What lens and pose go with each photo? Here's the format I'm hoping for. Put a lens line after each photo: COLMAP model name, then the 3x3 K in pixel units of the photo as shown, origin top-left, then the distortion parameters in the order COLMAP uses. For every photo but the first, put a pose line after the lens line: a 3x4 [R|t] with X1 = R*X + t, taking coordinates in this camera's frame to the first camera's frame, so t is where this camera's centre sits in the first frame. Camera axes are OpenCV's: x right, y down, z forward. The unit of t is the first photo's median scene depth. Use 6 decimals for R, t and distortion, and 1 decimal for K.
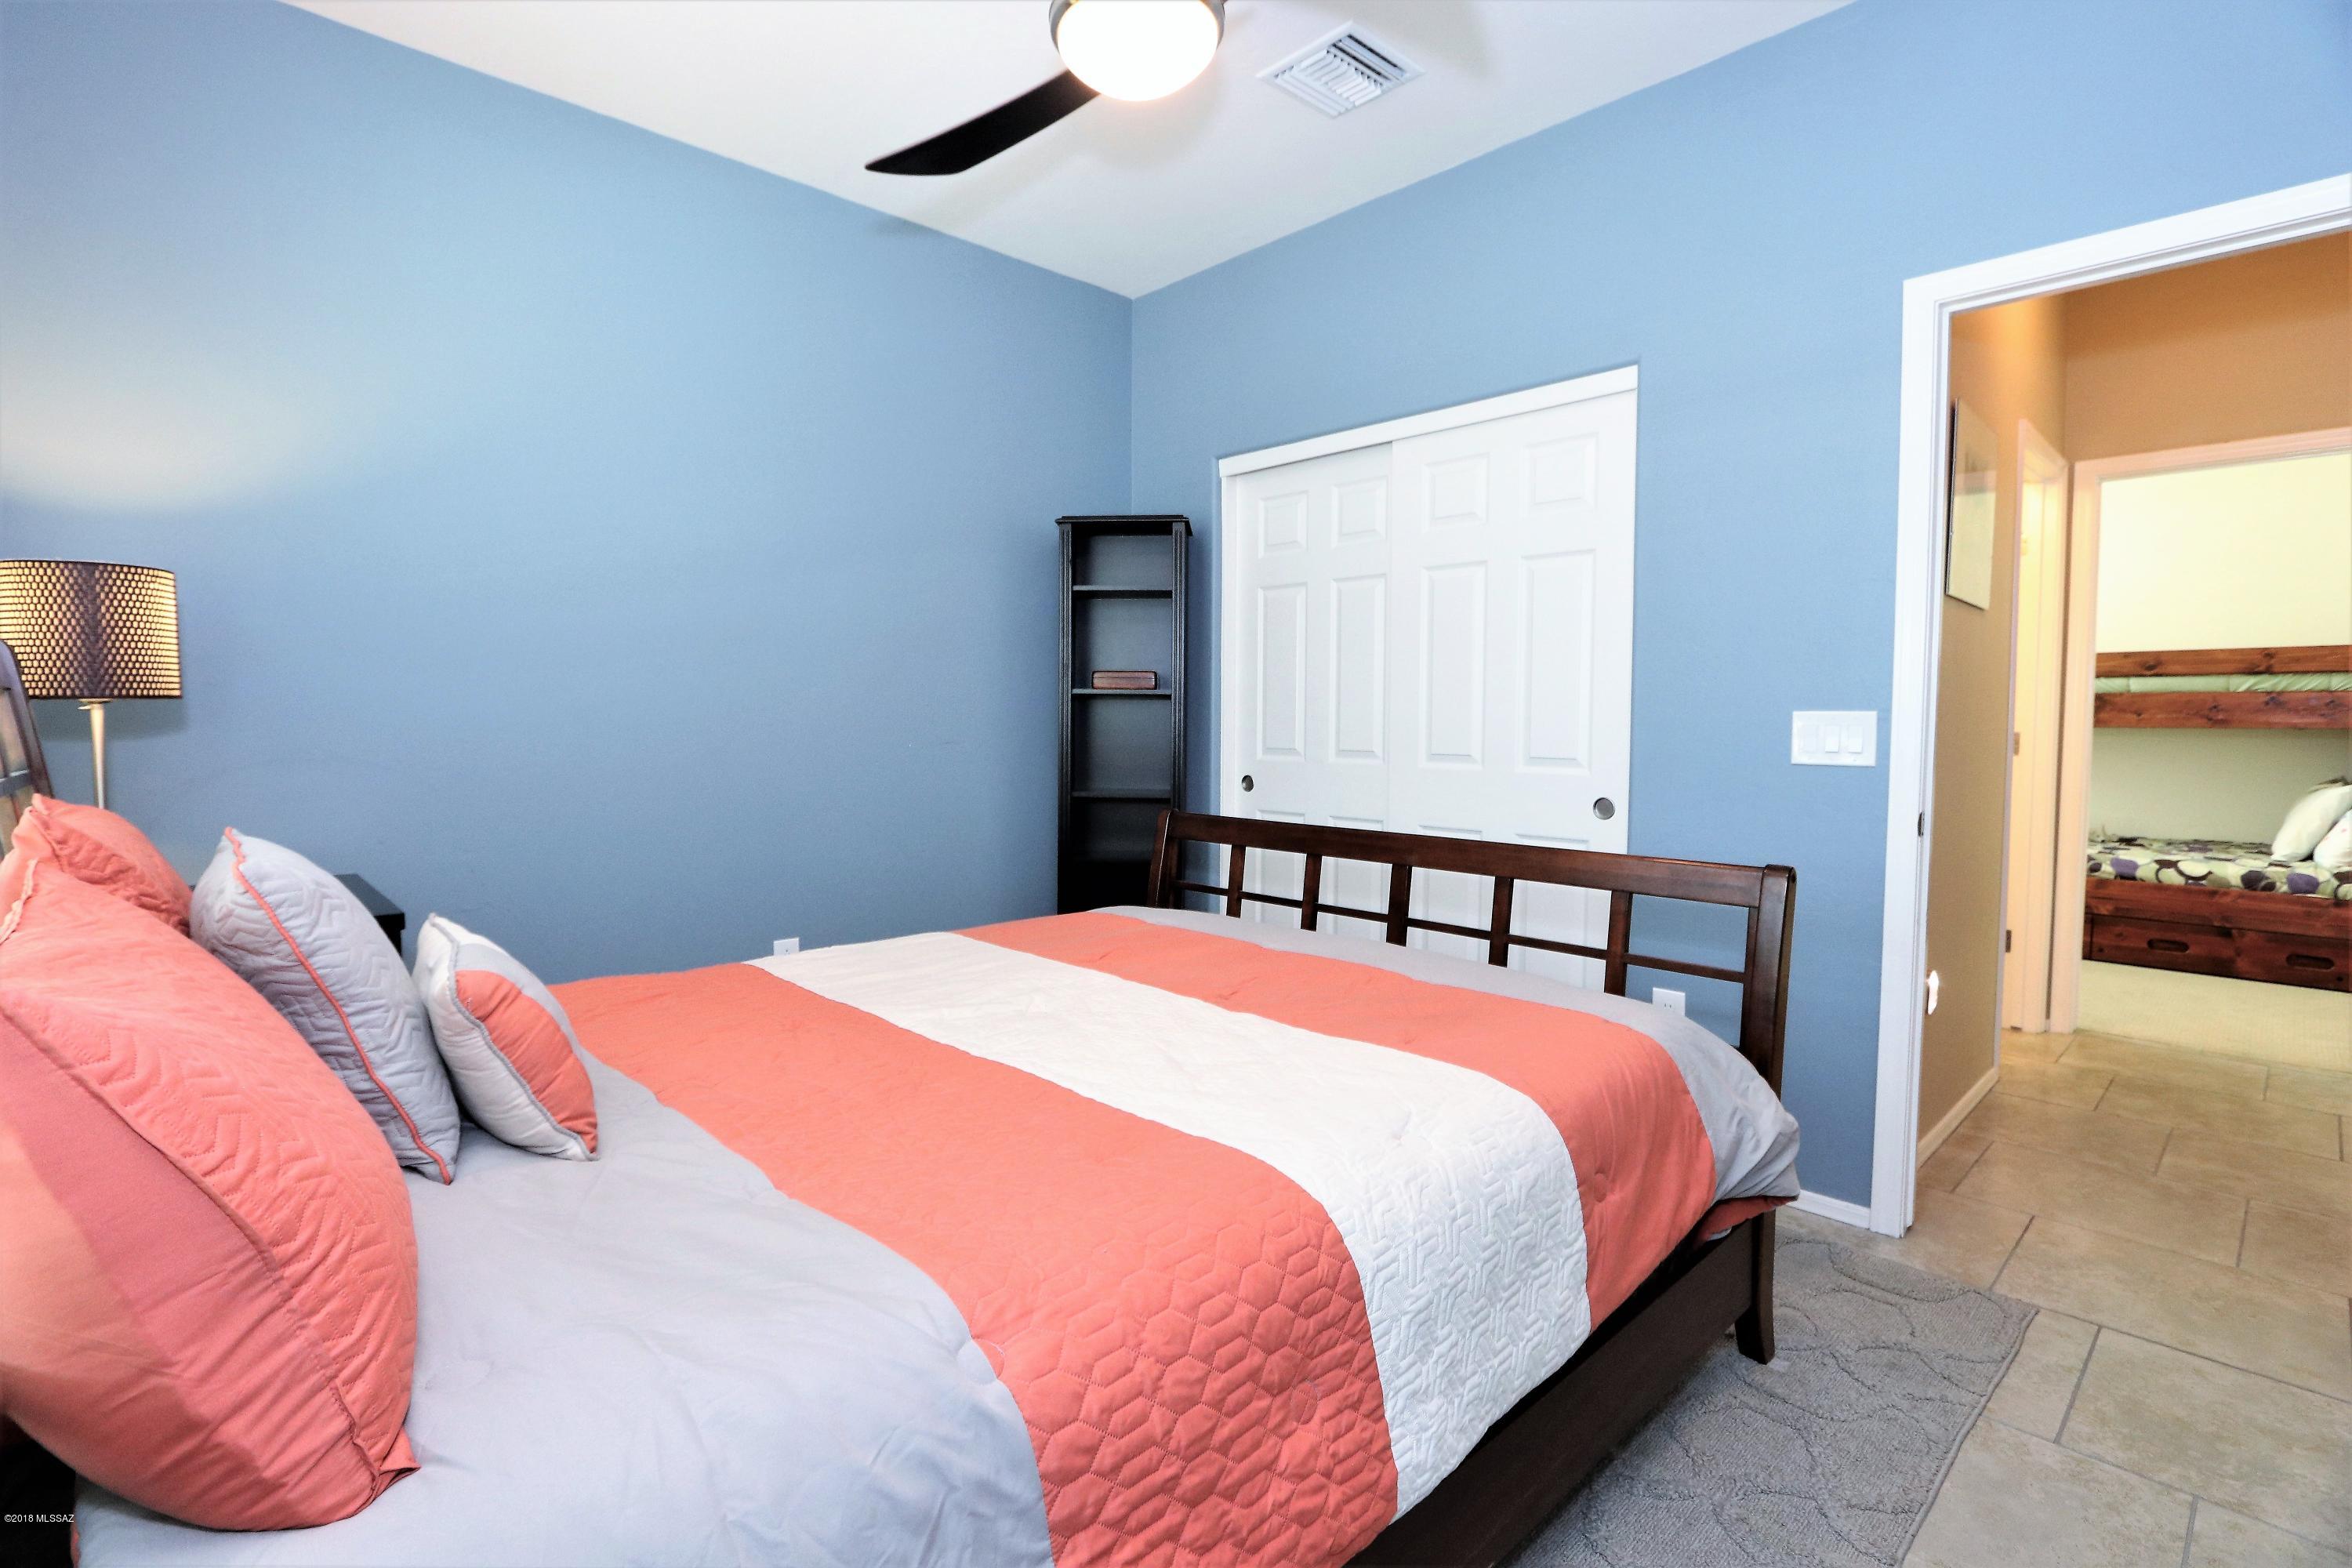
lens RADIAL K [[1093.3, 0, 1176.2], [0, 1093.3, 773.7], [0, 0, 1]] dist [-0.022332, 0.004055]
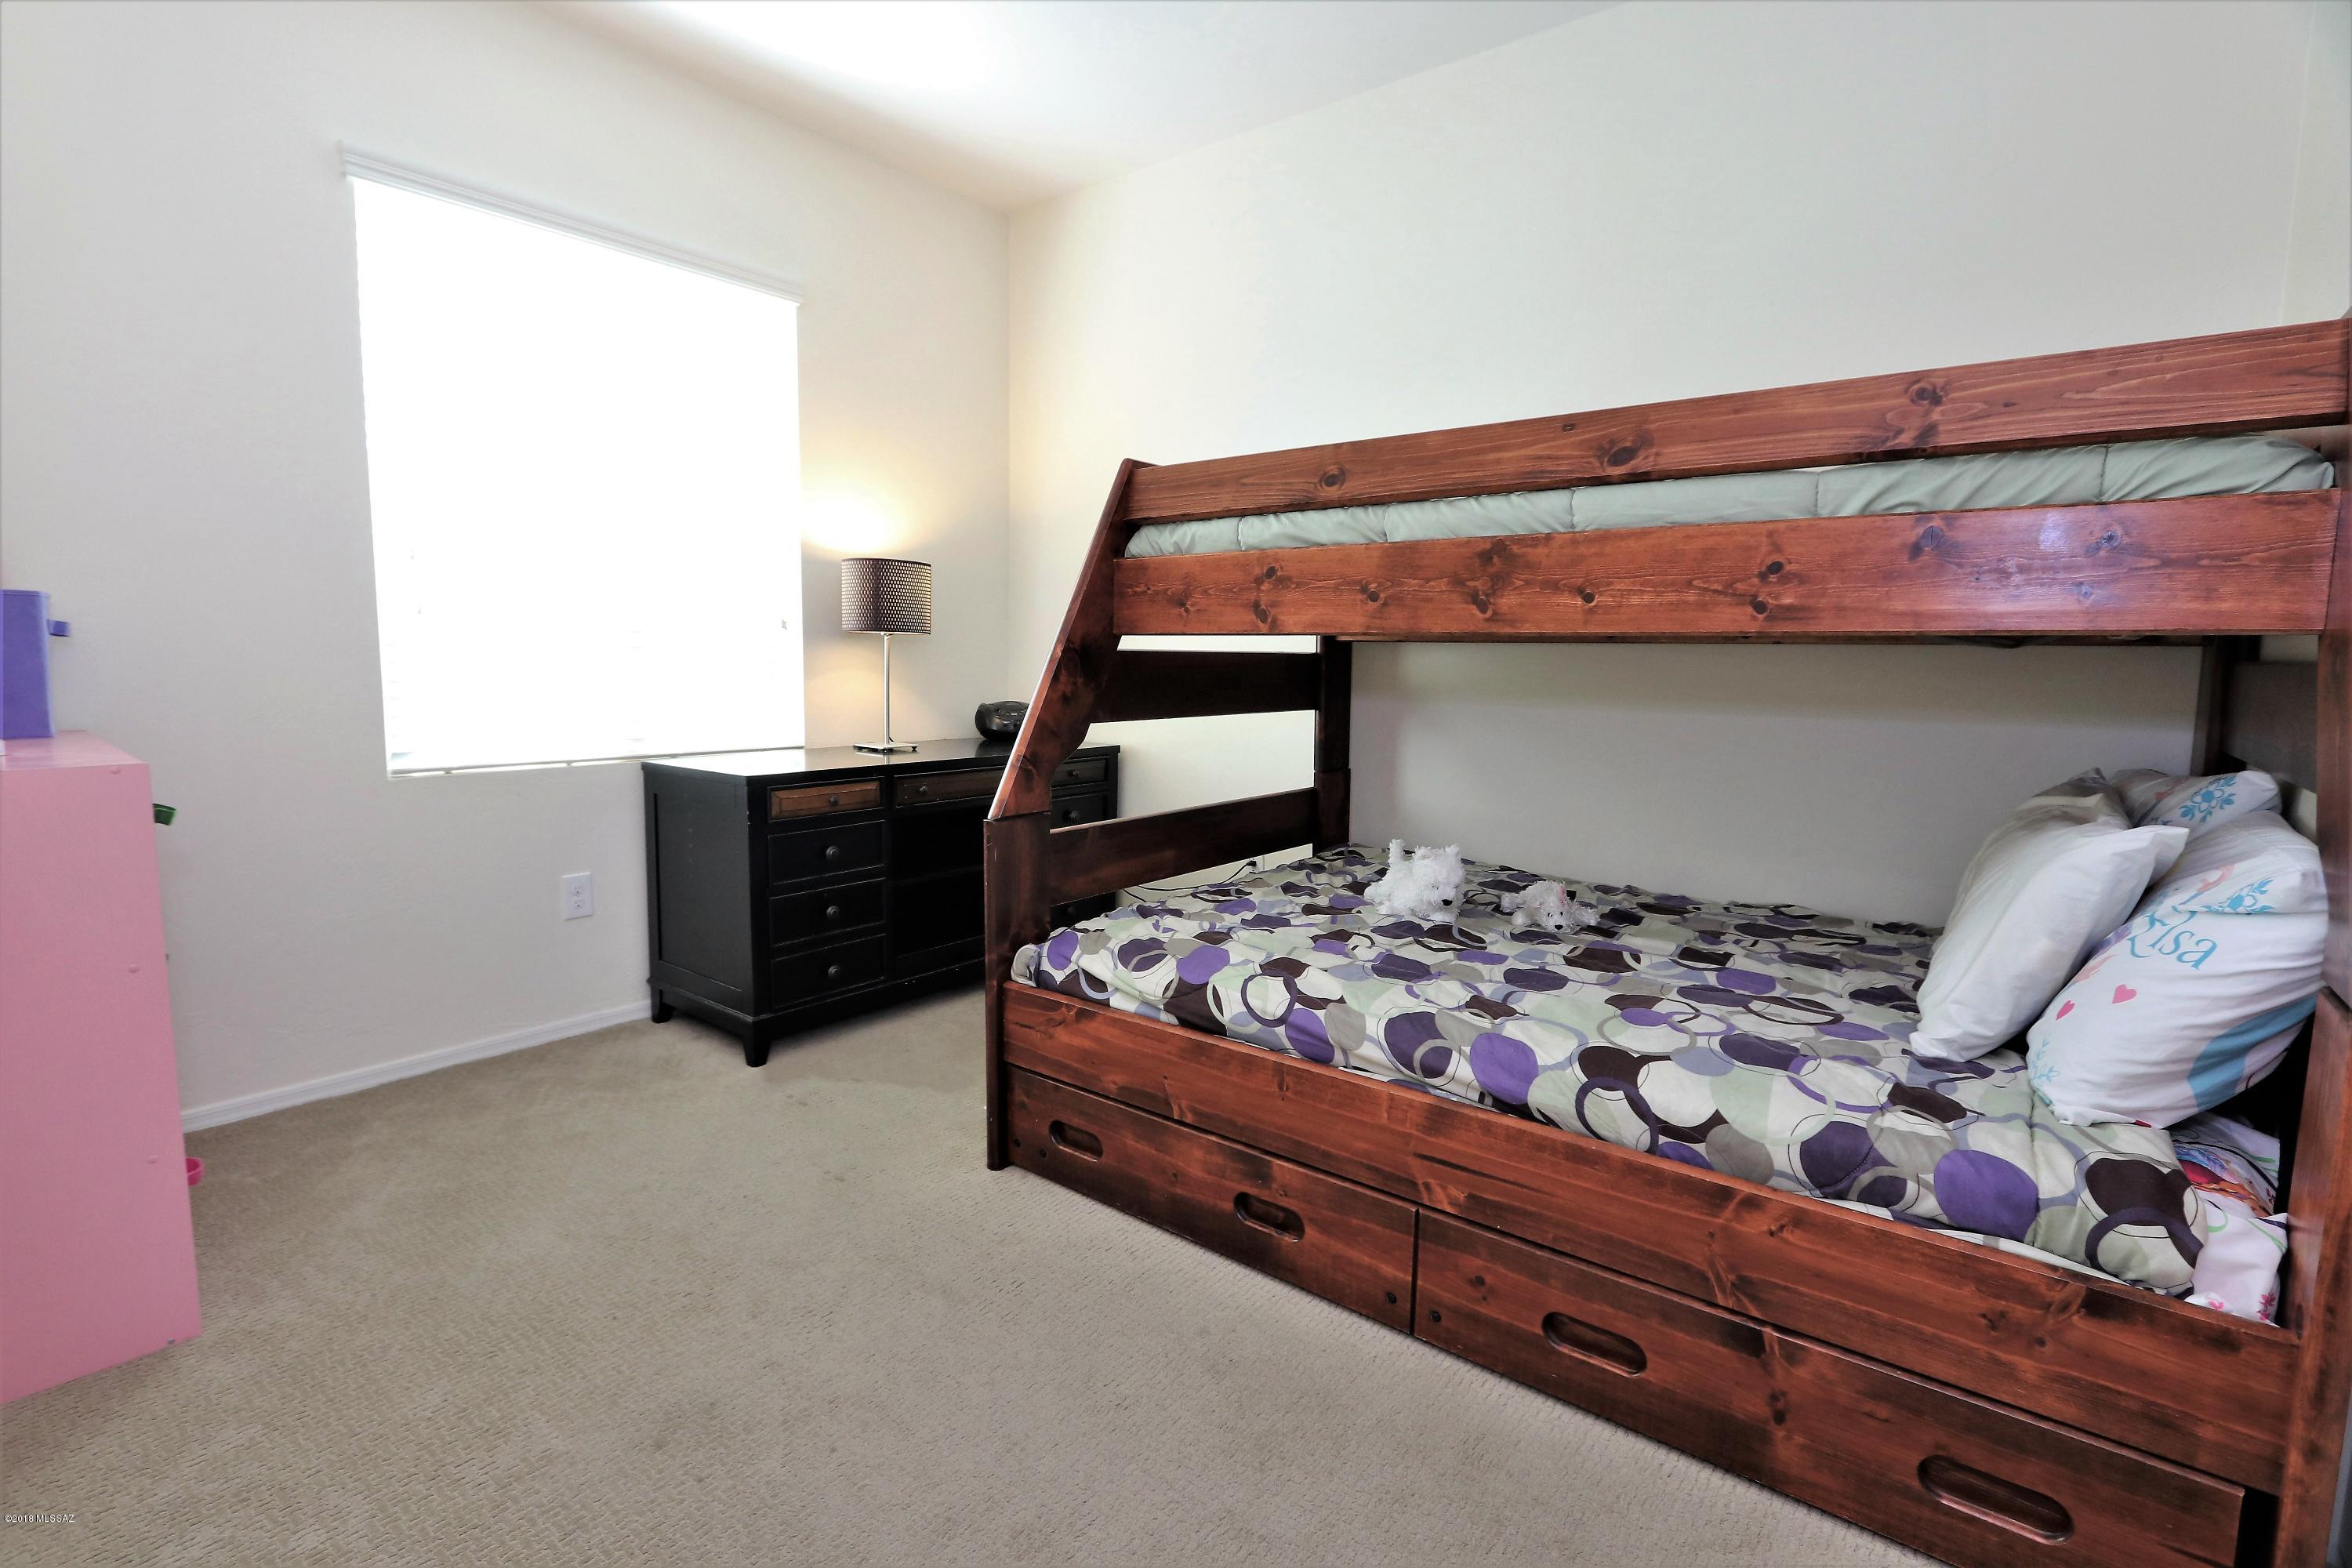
lens RADIAL K [[1093.3, 0, 1181.6], [0, 1093.3, 777.1], [0, 0, 1]] dist [-0.022332, 0.004055]
pose [[0.989278, -0.025134, 0.143868, 0.764319], [0.014660, 0.997194, 0.073407, -0.026959], [-0.145309, -0.070510, 0.986871, 0.721314]]
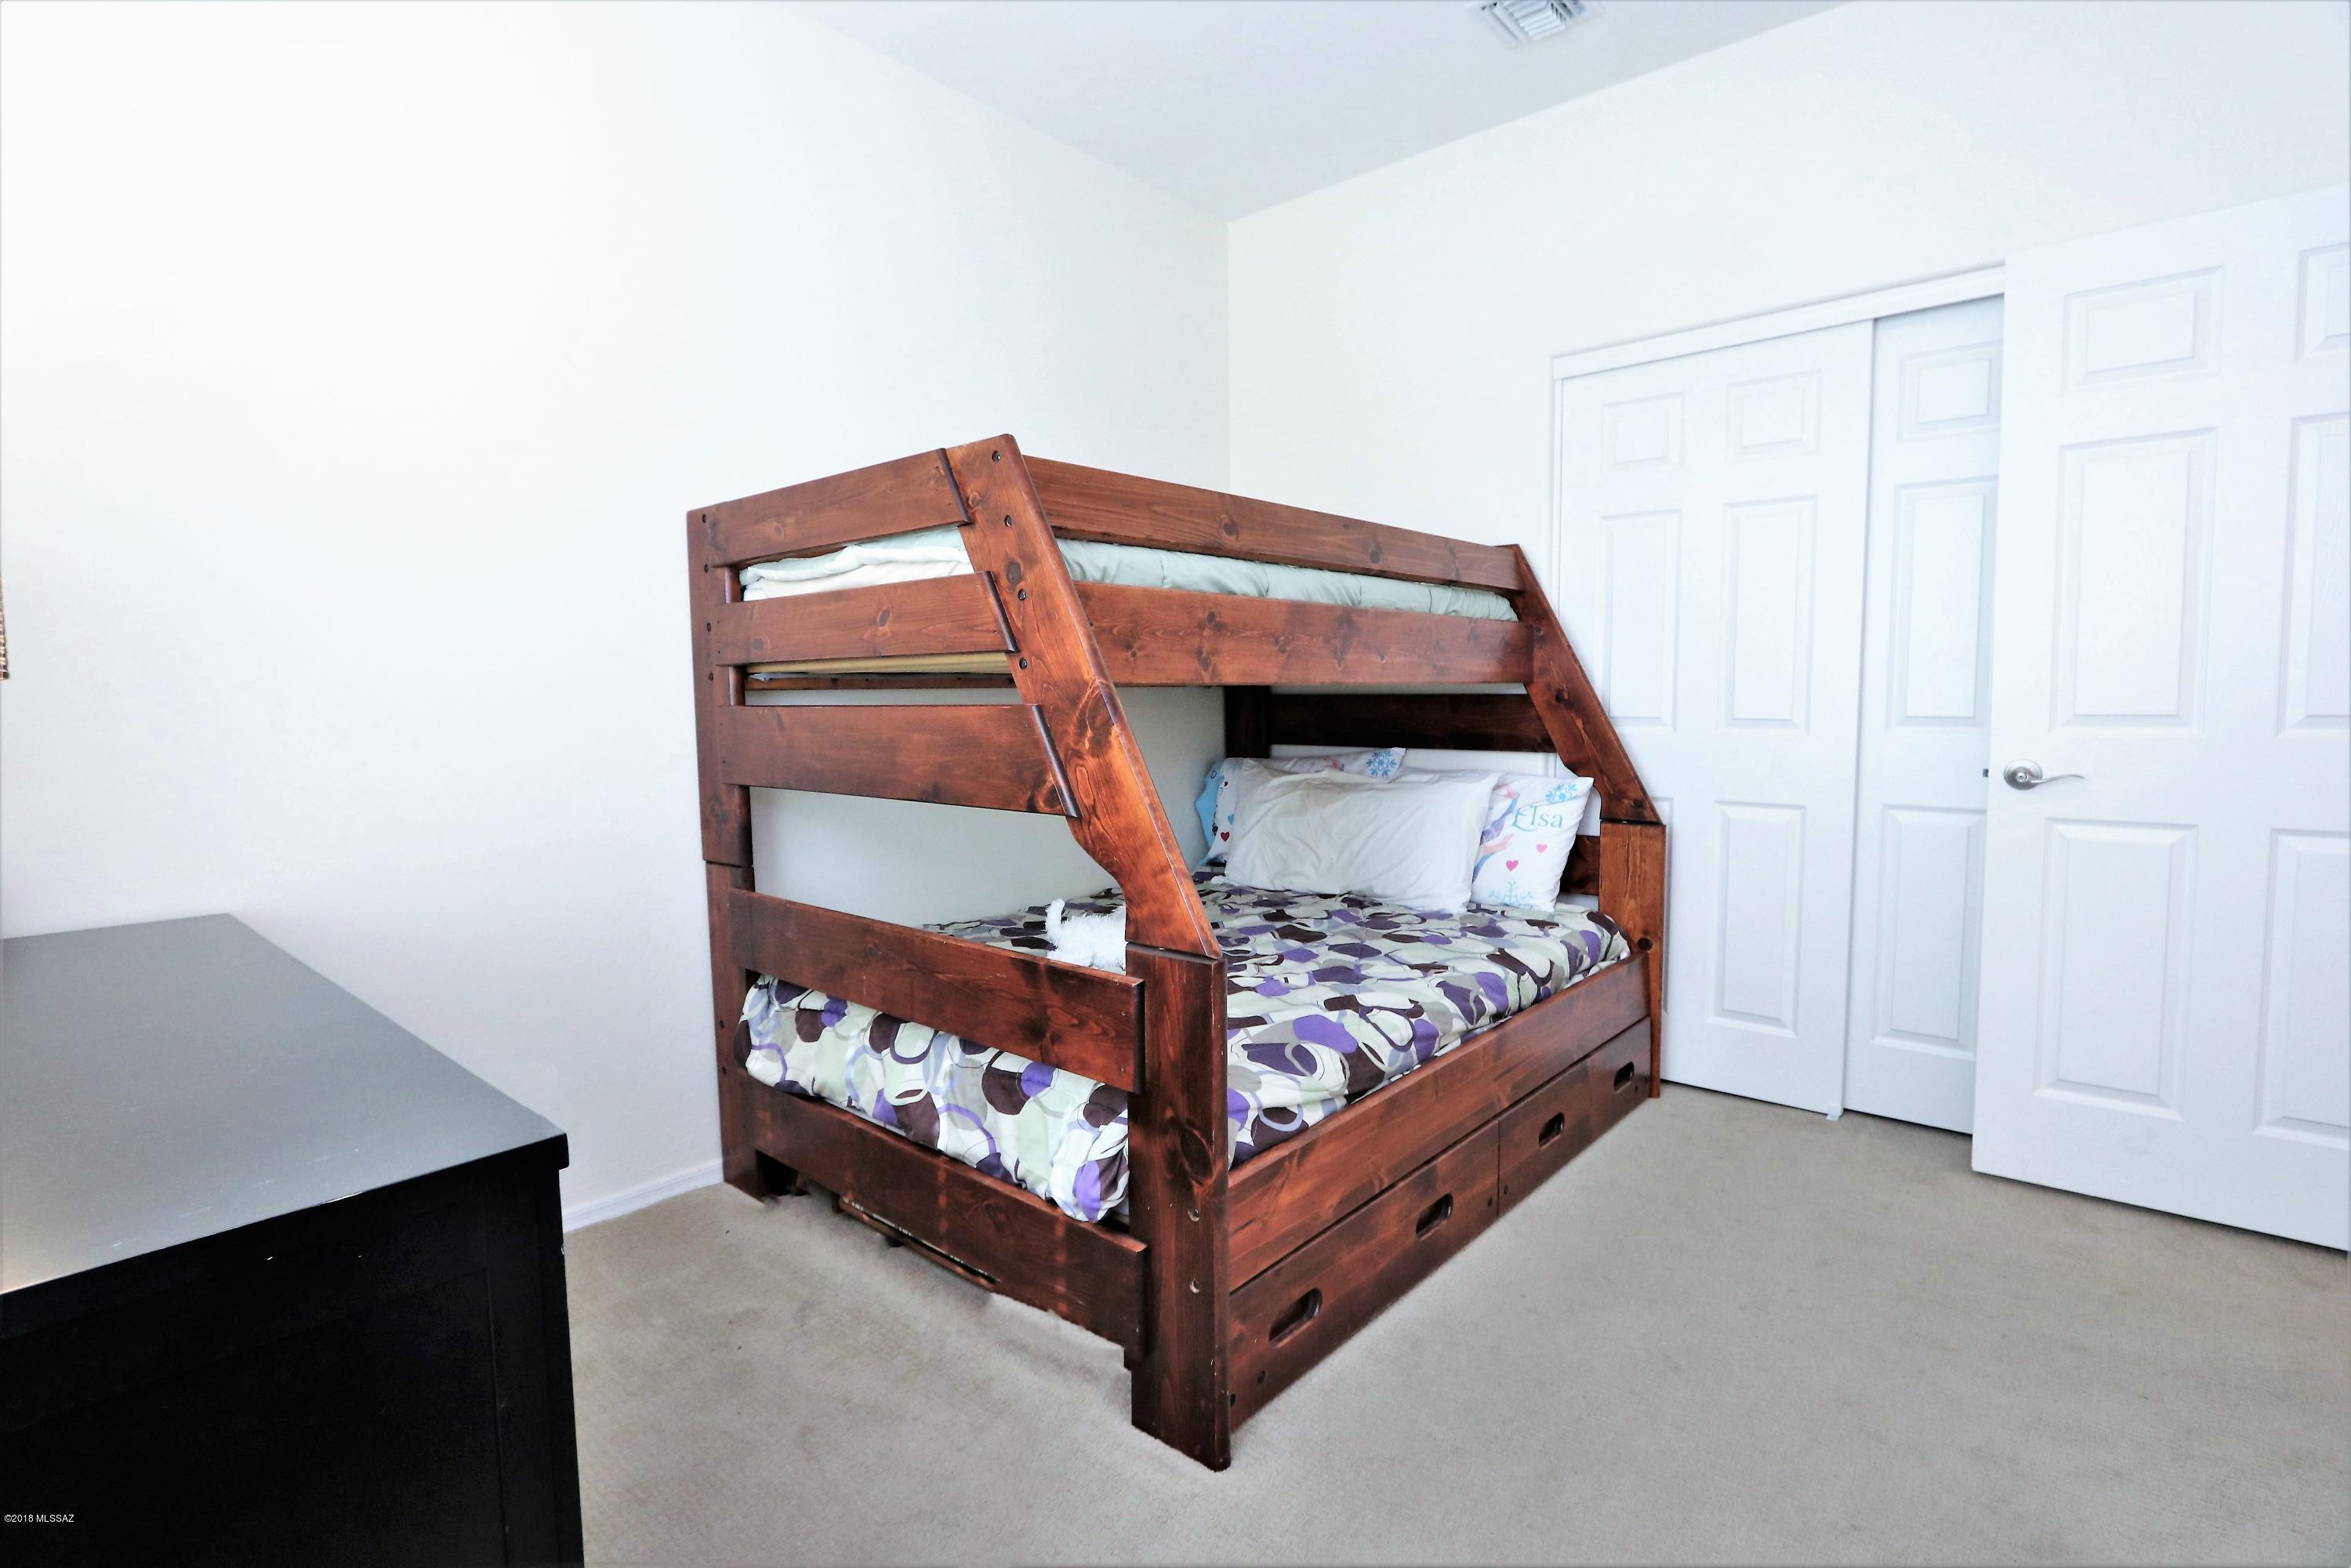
lens RADIAL K [[1092.9, 0, 1180.6], [0, 1092.9, 789.3], [0, 0, 1]] dist [-0.022332, 0.004055]
pose [[-0.083229, -0.097595, 0.991740, 0.458451], [0.062862, 0.992697, 0.102964, -0.055219], [-0.994546, 0.070913, -0.076486, 1.199154]]
